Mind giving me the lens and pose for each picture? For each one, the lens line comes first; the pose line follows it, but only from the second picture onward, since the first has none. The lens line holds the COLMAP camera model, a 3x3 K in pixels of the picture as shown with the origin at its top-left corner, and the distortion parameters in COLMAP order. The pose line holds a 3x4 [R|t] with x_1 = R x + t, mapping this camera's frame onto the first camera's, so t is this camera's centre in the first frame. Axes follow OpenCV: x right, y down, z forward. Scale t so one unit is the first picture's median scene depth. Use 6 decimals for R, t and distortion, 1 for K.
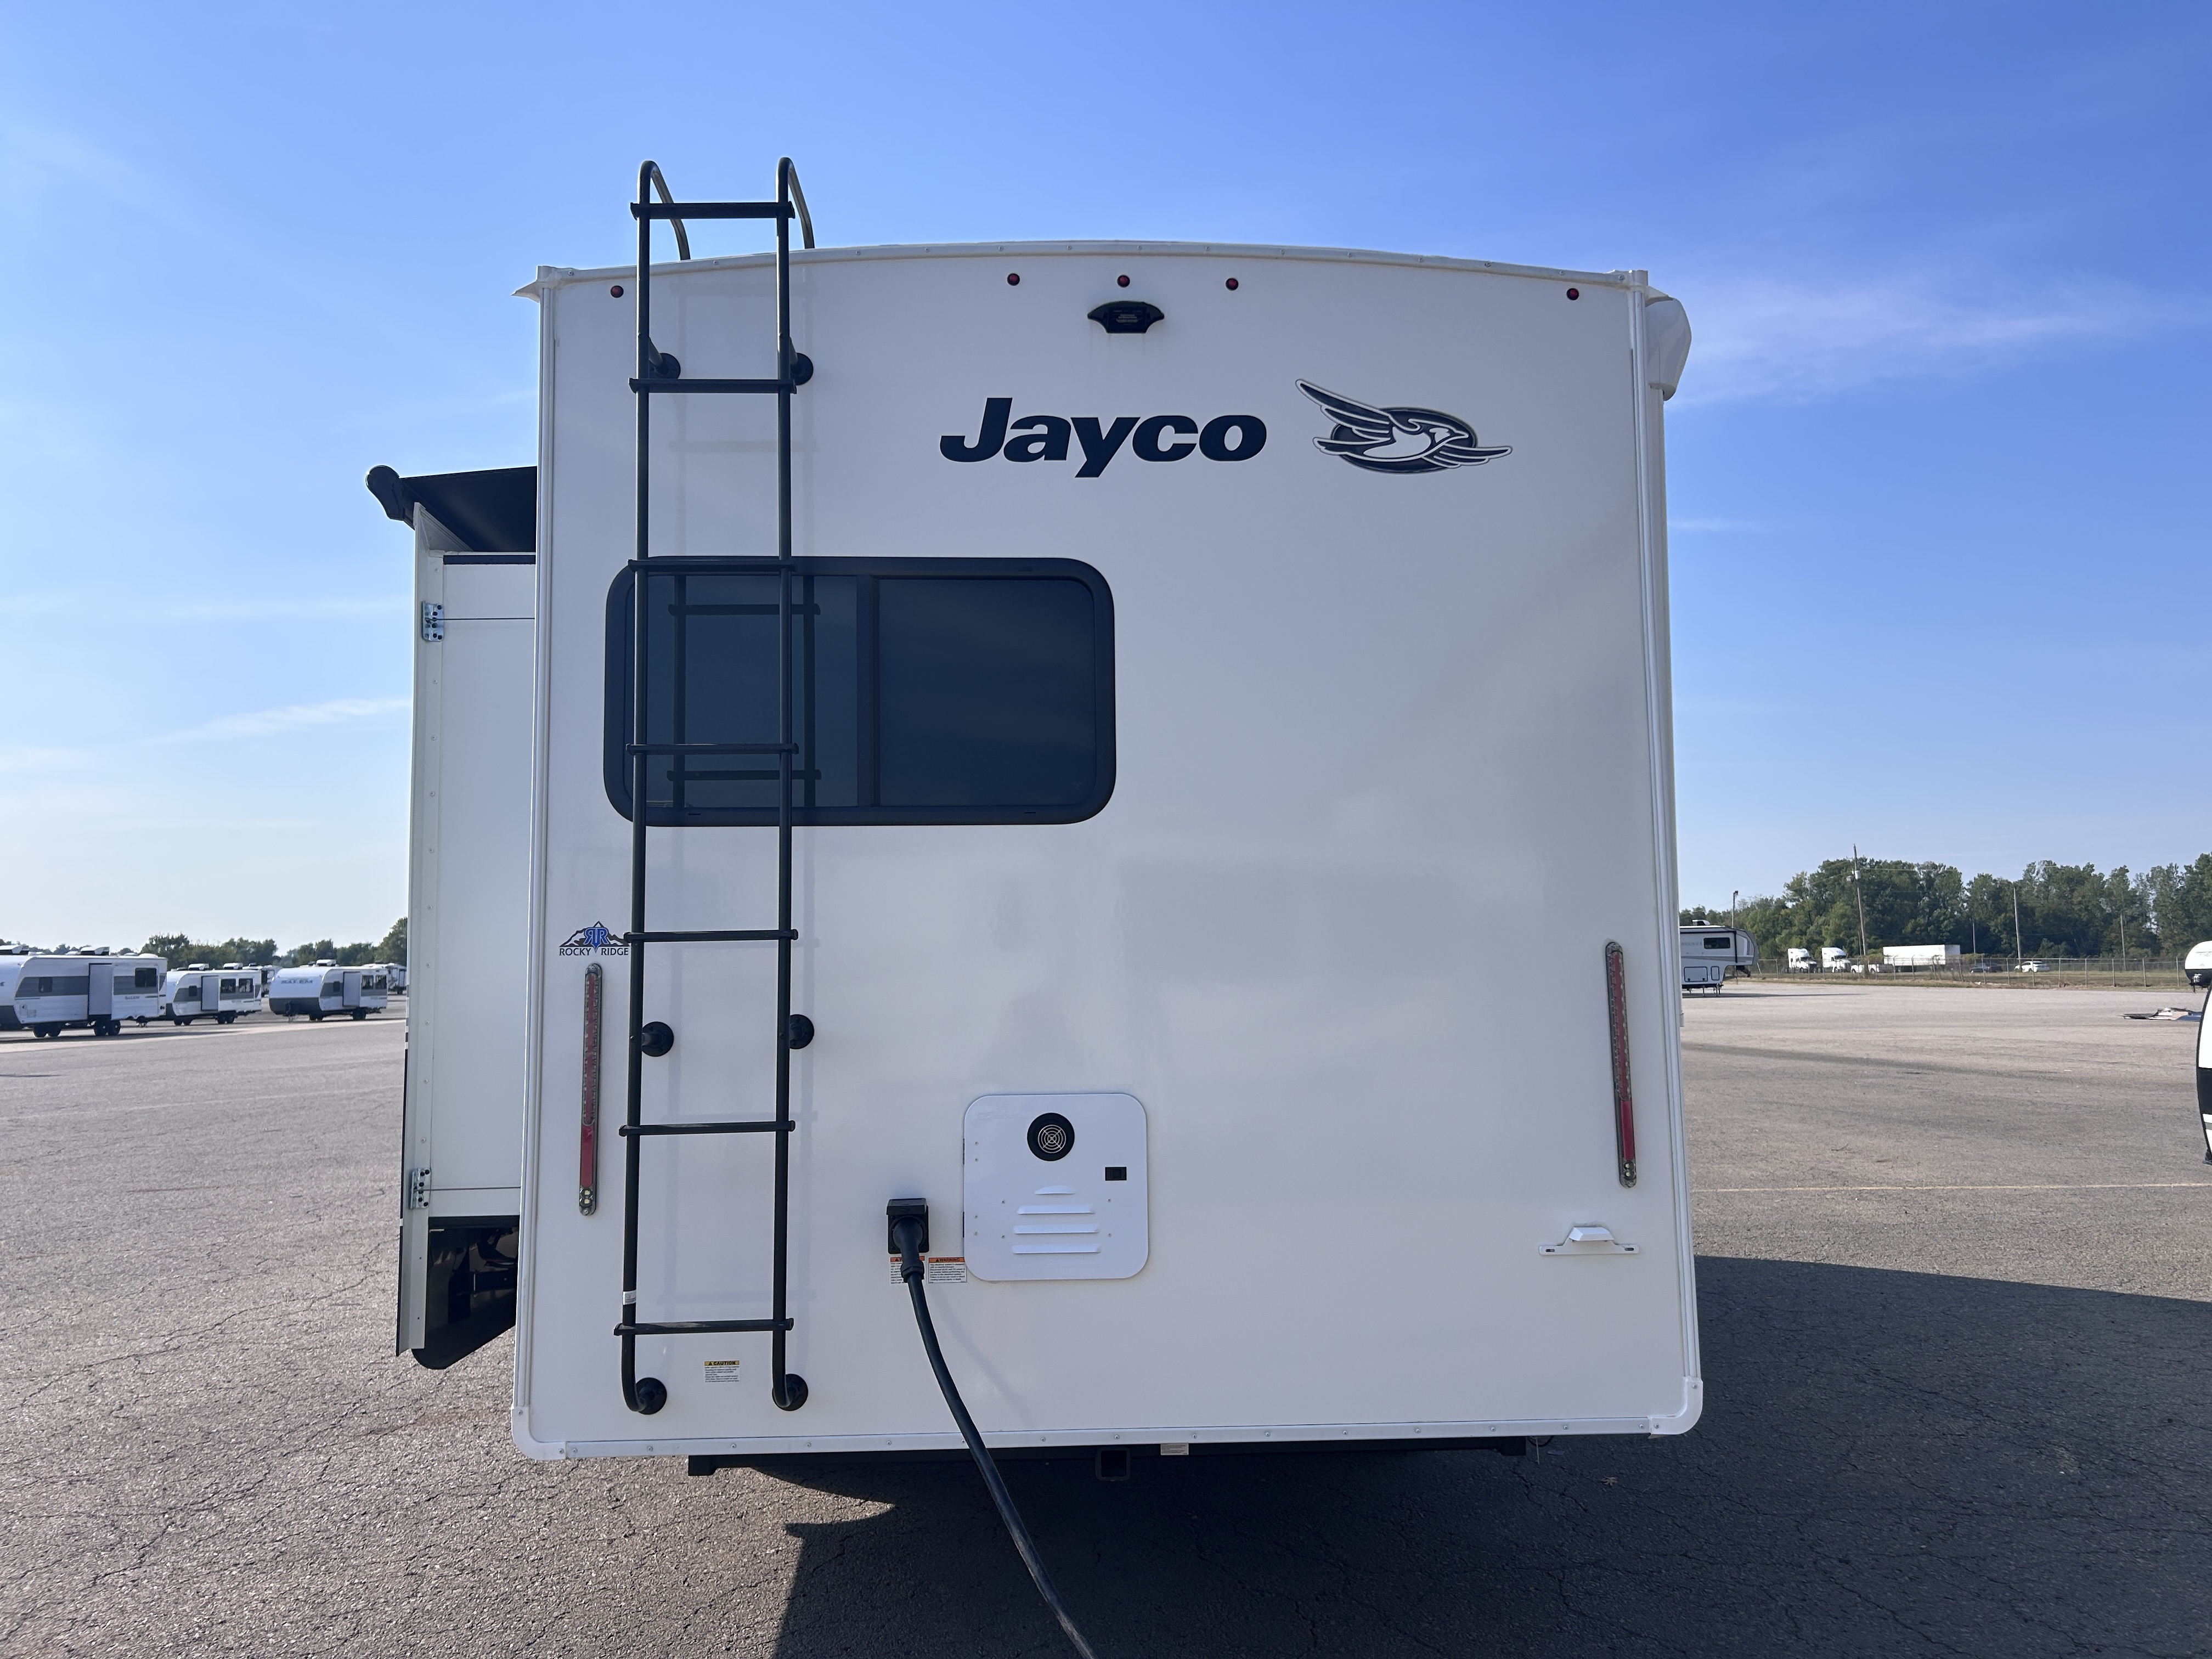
lens RADIAL K [[1648.3, 0, 1052.8], [0, 1648.3, 819.5], [0, 0, 1]] dist [0.108286, -0.210127]
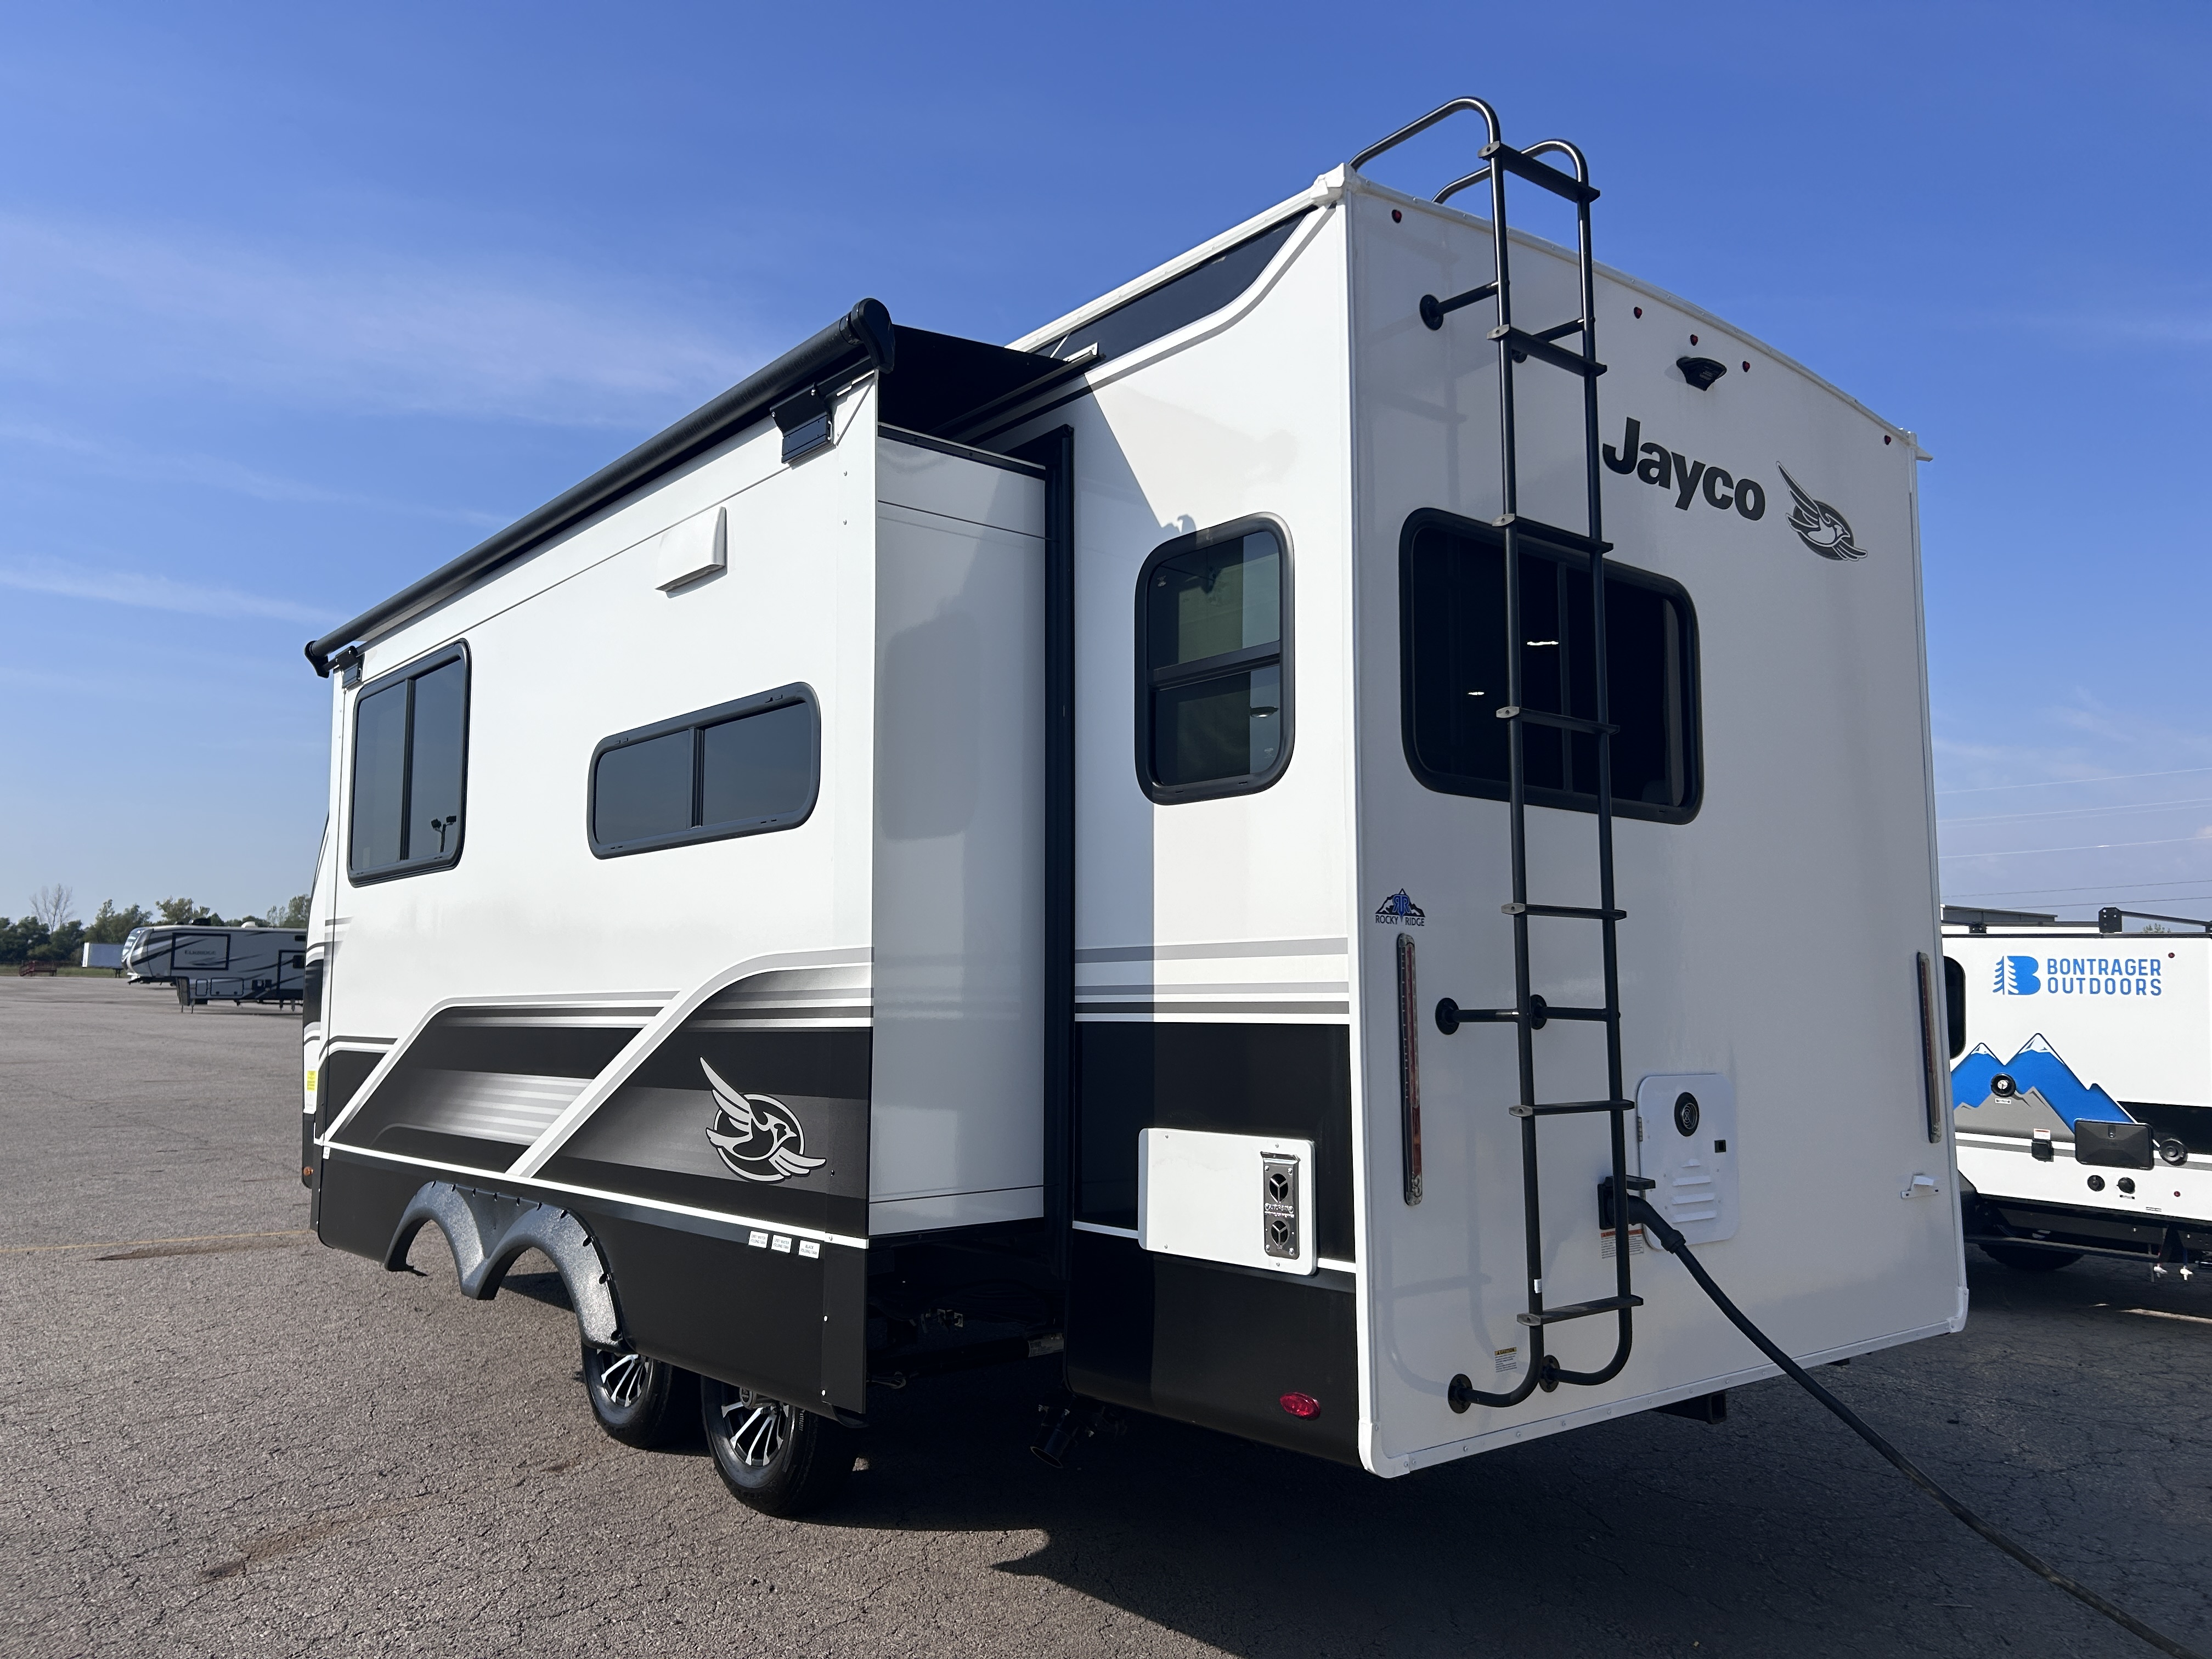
lens RADIAL K [[1648.3, 0, 1052.8], [0, 1648.3, 819.5], [0, 0, 1]] dist [0.108286, -0.210127]
pose [[0.796633, 0.084171, 0.598574, -0.946081], [-0.079857, 0.996233, -0.033809, 0.067085], [-0.599165, -0.020867, 0.800353, 0.361716]]
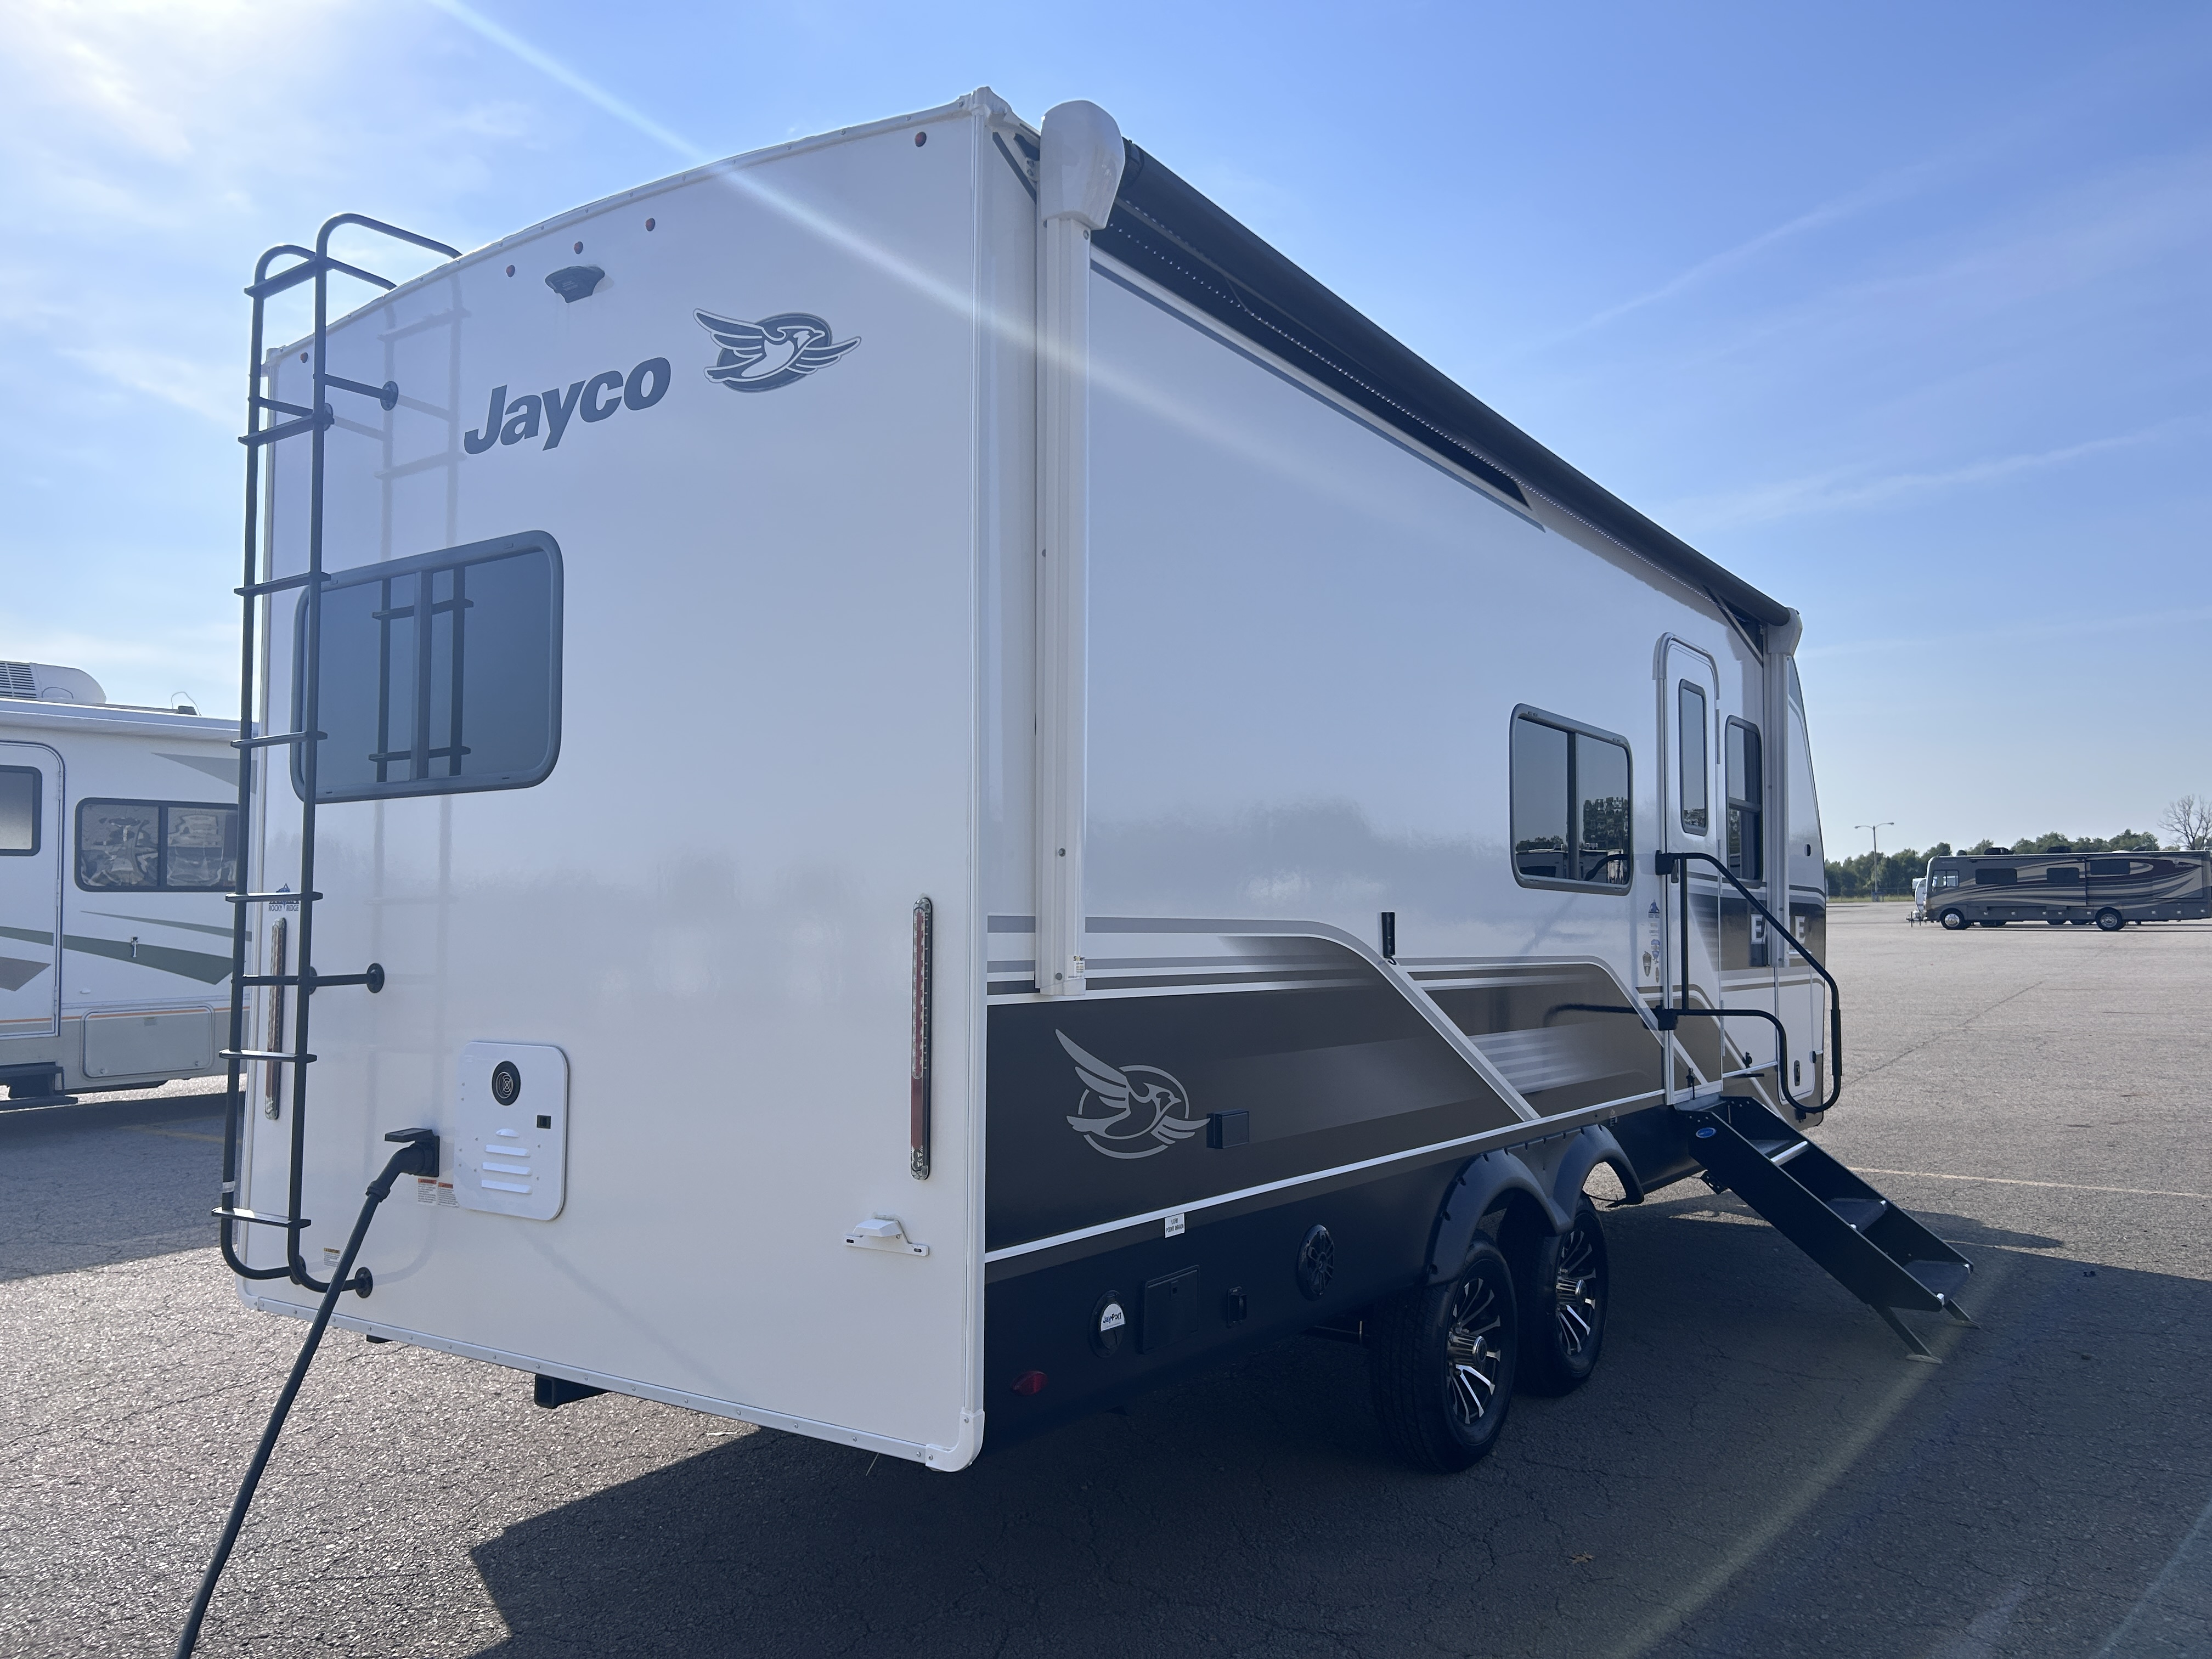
lens RADIAL K [[1611.3, 0, 1106.0], [0, 1611.3, 829.5], [0, 0, 1]] dist [0.000764, 0.001651]
pose [[0.815580, -0.025359, -0.578089, 0.870825], [0.058309, 0.997556, 0.038504, 0.010613], [0.575699, -0.065111, 0.815065, 0.365724]]
